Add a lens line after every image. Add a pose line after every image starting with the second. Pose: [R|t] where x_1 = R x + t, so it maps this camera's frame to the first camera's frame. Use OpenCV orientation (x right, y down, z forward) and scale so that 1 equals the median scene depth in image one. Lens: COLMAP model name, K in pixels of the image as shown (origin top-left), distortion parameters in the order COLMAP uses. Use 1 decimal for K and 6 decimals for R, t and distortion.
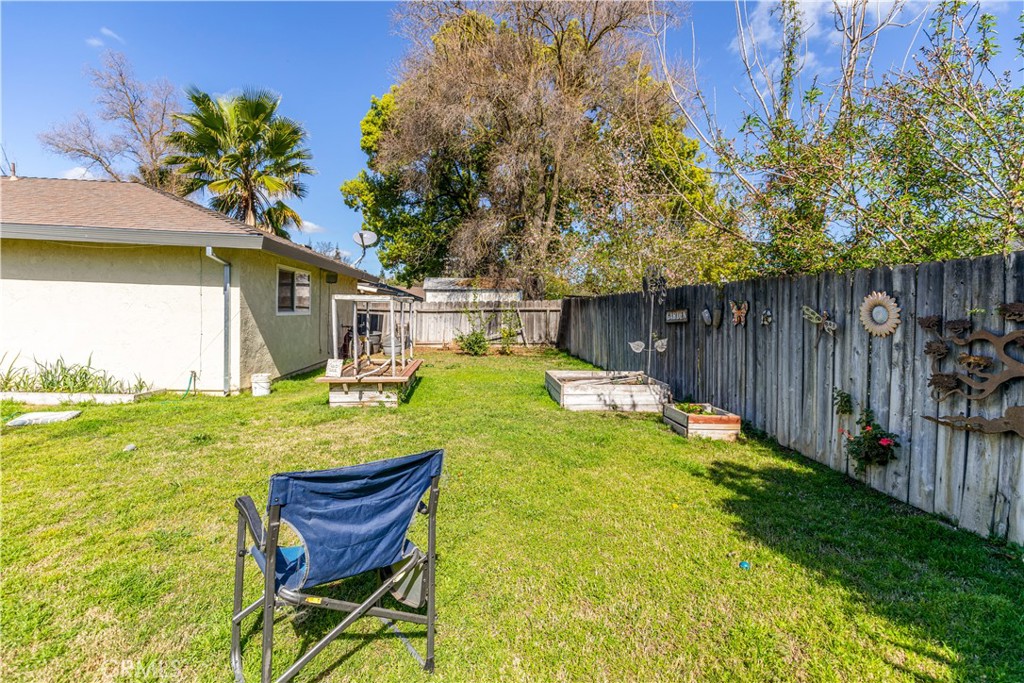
lens RADIAL K [[472.4, 0, 515.5], [0, 472.4, 335.8], [0, 0, 1]] dist [0.006202, -0.000841]
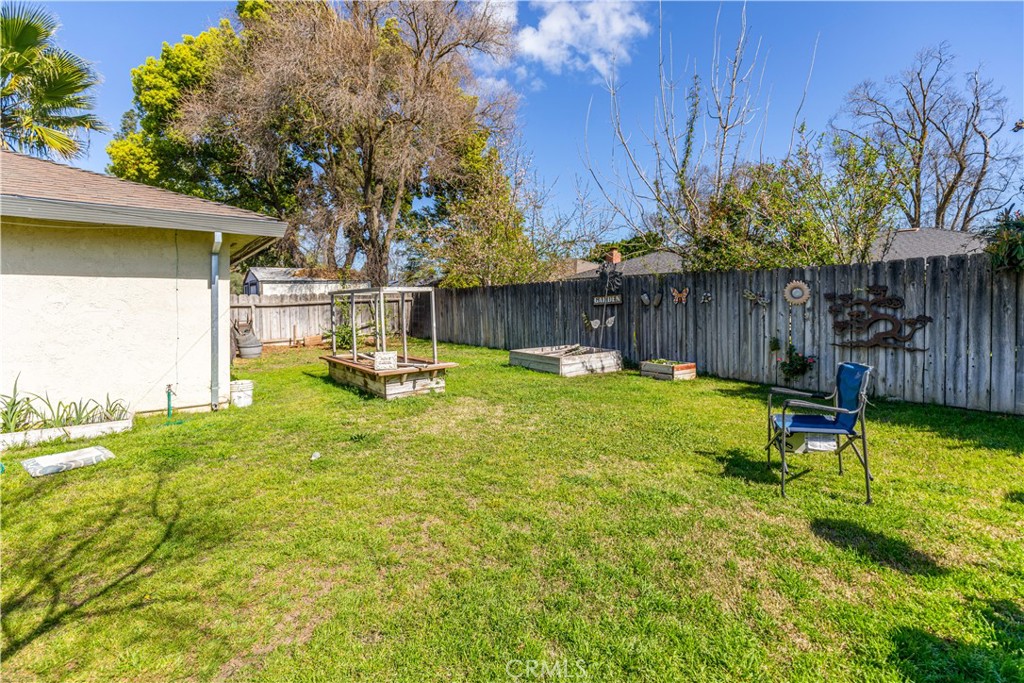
lens RADIAL K [[475.9, 0, 508.1], [0, 475.9, 320.5], [0, 0, 1]] dist [0.003540, 0.000022]
pose [[0.848453, -0.050324, 0.526872, -0.758806], [0.056465, 0.998395, 0.004433, -0.006524], [-0.526250, 0.025988, 0.849933, 0.013110]]
